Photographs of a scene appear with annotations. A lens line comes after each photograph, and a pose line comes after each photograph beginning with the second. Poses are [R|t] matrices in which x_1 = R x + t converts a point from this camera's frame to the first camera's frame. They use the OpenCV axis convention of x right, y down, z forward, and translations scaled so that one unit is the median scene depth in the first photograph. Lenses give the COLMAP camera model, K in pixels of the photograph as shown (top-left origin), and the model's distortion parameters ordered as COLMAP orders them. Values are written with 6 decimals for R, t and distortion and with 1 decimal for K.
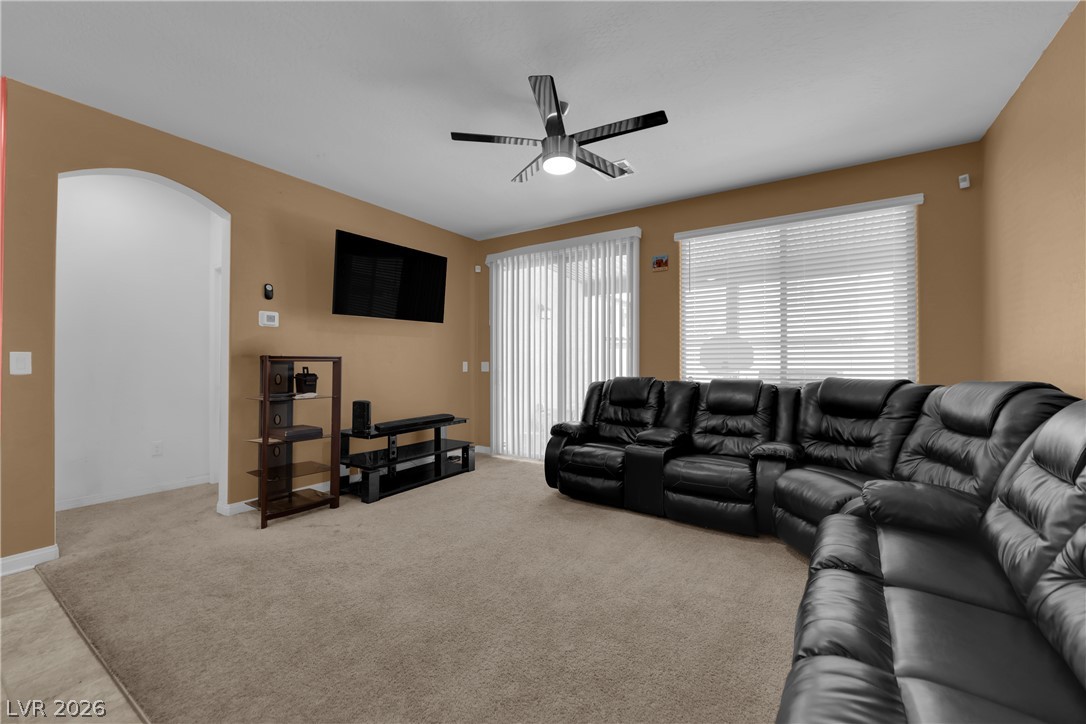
lens RADIAL K [[438.2, 0, 543.0], [0, 438.2, 362.0], [0, 0, 1]] dist [-0.013772, -0.000815]
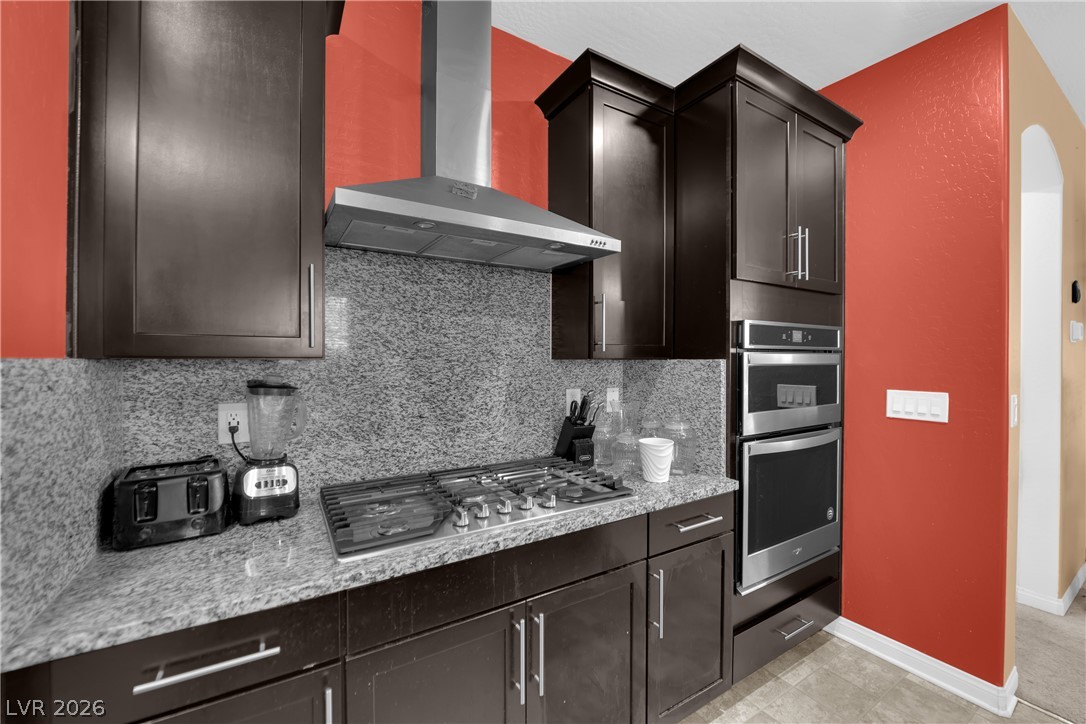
lens RADIAL K [[438.2, 0, 543.0], [0, 438.2, 362.0], [0, 0, 1]] dist [-0.013772, -0.000815]
pose [[0.904898, 0.001961, -0.425625, -1.148275], [0.000655, 0.999982, 0.006001, -0.057504], [0.425629, -0.005709, 0.904880, 0.023564]]
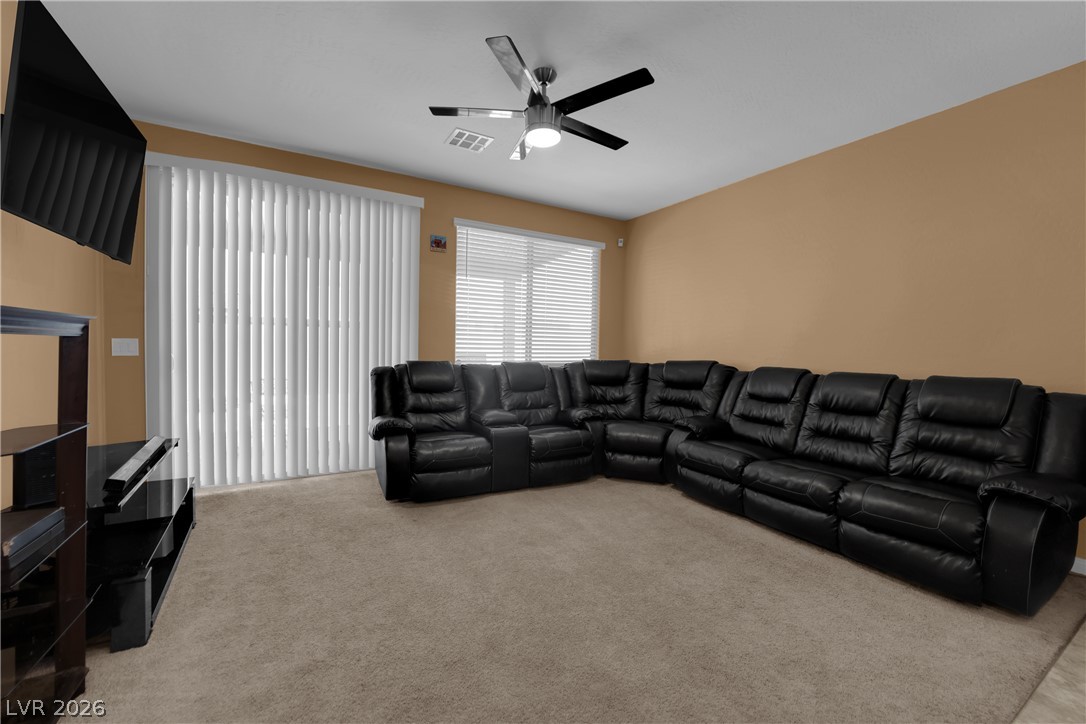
lens RADIAL K [[438.2, 0, 543.0], [0, 438.2, 362.0], [0, 0, 1]] dist [-0.013772, -0.000815]
pose [[0.445189, -0.018042, 0.895255, -0.645734], [-0.021453, 0.999295, 0.030807, 0.002886], [-0.895180, -0.032921, 0.444488, 0.452167]]
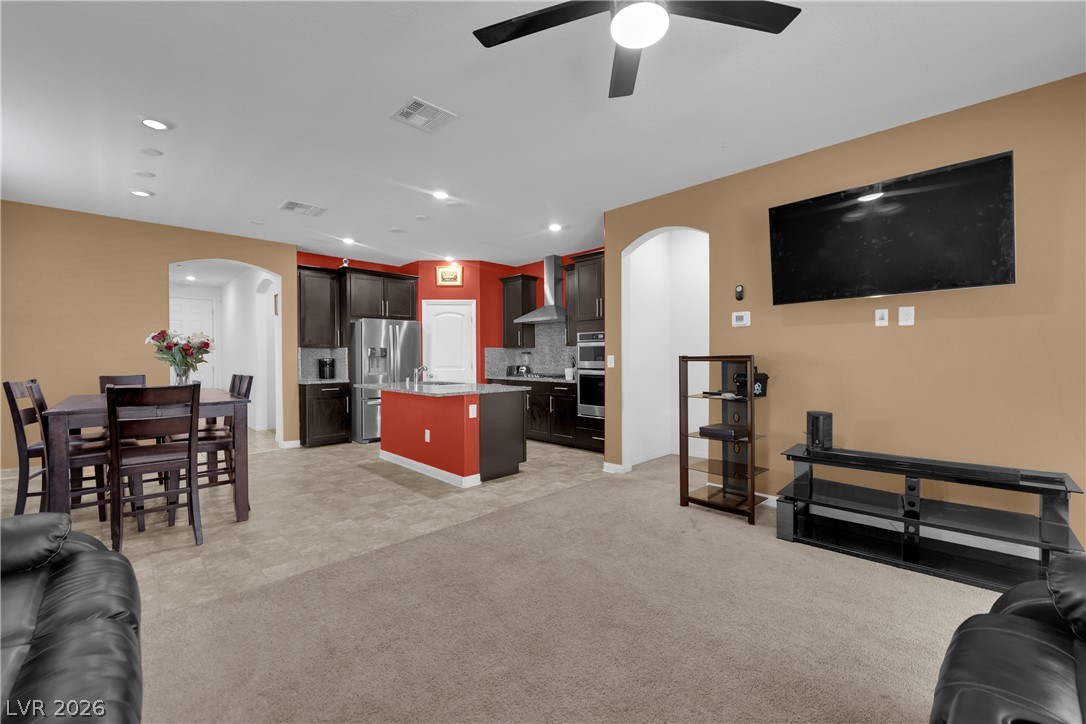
lens RADIAL K [[438.2, 0, 543.0], [0, 438.2, 362.0], [0, 0, 1]] dist [-0.013772, -0.000815]
pose [[-0.212260, 0.012239, -0.977136, 0.497814], [0.006893, 0.999915, 0.011027, -0.012577], [0.977189, -0.004395, -0.212327, 0.790298]]
